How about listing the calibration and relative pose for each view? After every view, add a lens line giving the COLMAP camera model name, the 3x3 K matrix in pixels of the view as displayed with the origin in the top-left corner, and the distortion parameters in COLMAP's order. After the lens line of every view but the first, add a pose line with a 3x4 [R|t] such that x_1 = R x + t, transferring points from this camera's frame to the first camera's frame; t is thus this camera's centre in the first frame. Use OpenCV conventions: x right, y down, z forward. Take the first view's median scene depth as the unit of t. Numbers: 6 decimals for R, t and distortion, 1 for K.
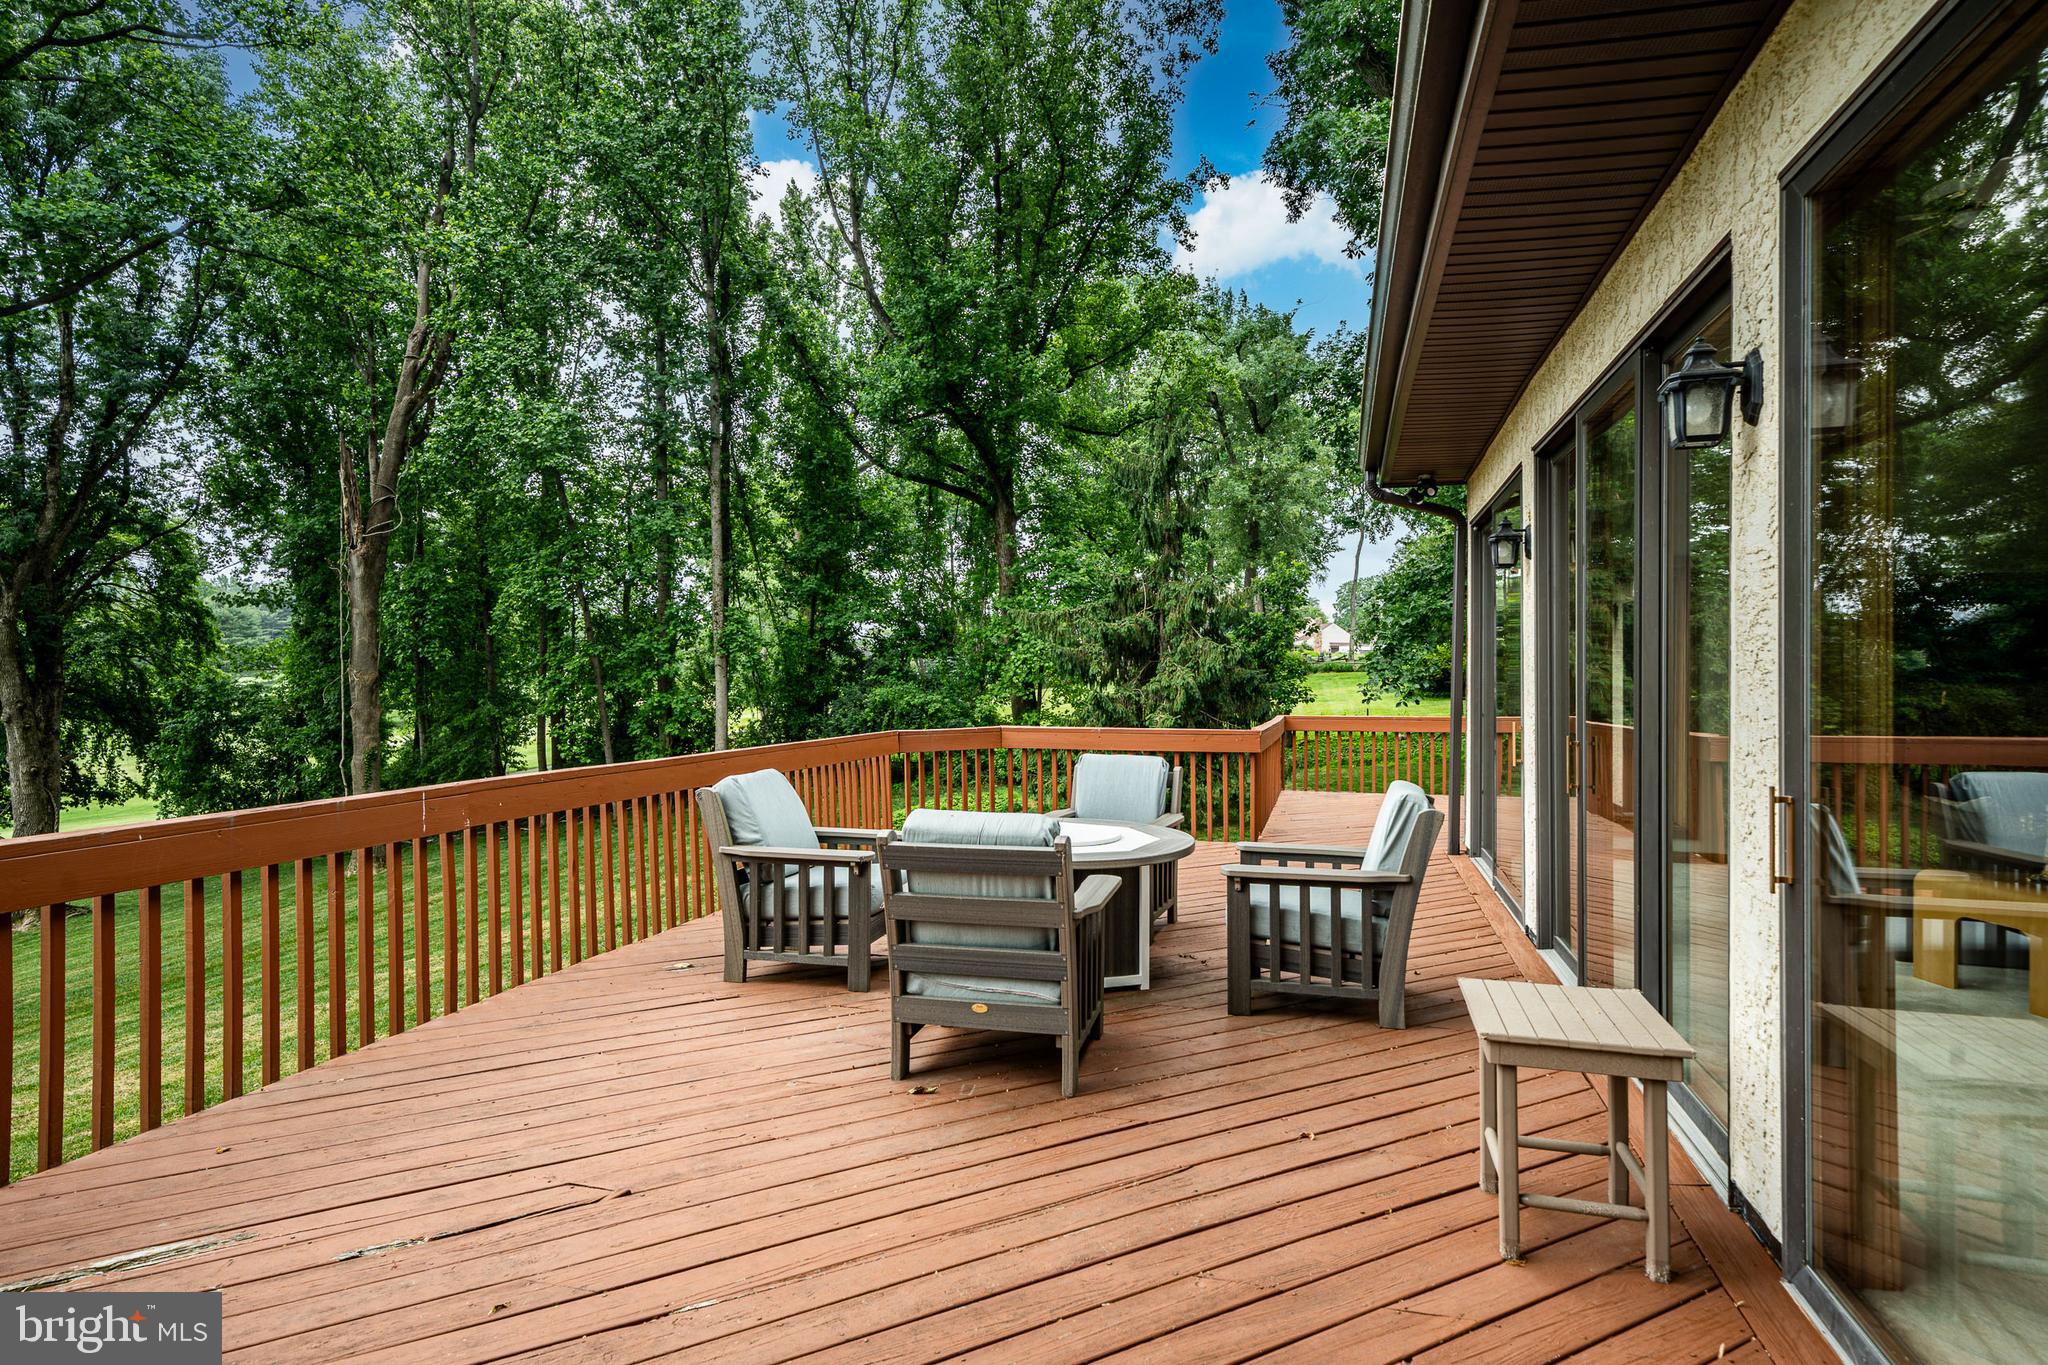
lens RADIAL K [[1150.2, 0, 1016.1], [0, 1150.2, 686.2], [0, 0, 1]] dist [0.017494, -0.000314]
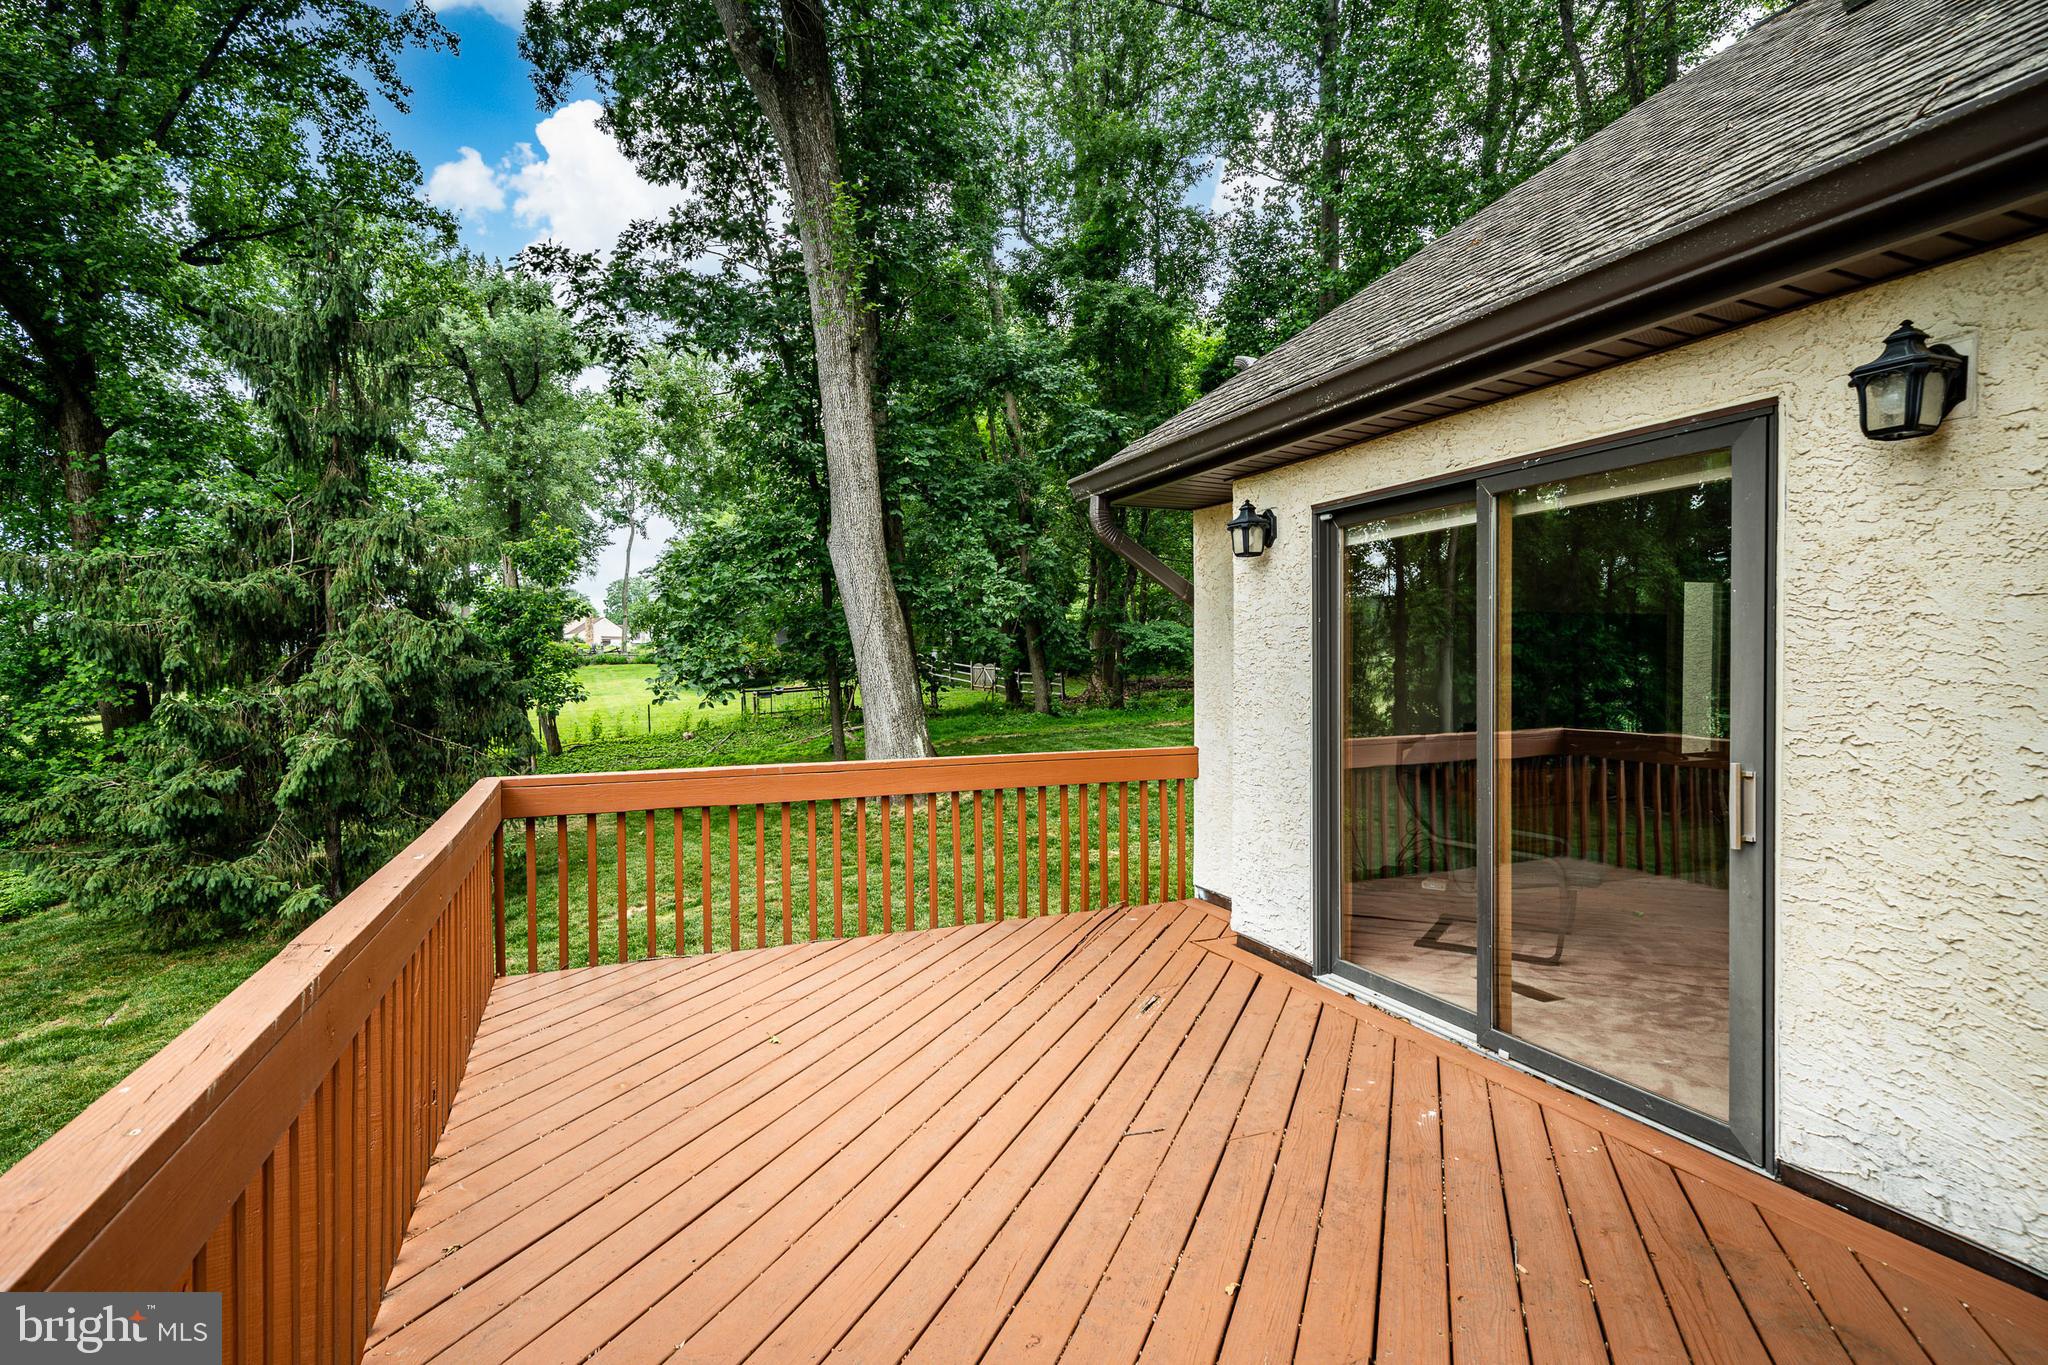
lens RADIAL K [[1025.5, 0, 1015.1], [0, 1025.5, 690.6], [0, 0, 1]] dist [0.001349, 0.000542]
pose [[0.796664, -0.020933, 0.604059, 0.058482], [0.012894, 0.999761, 0.017640, -0.002260], [-0.604284, -0.006264, 0.796744, 0.224179]]
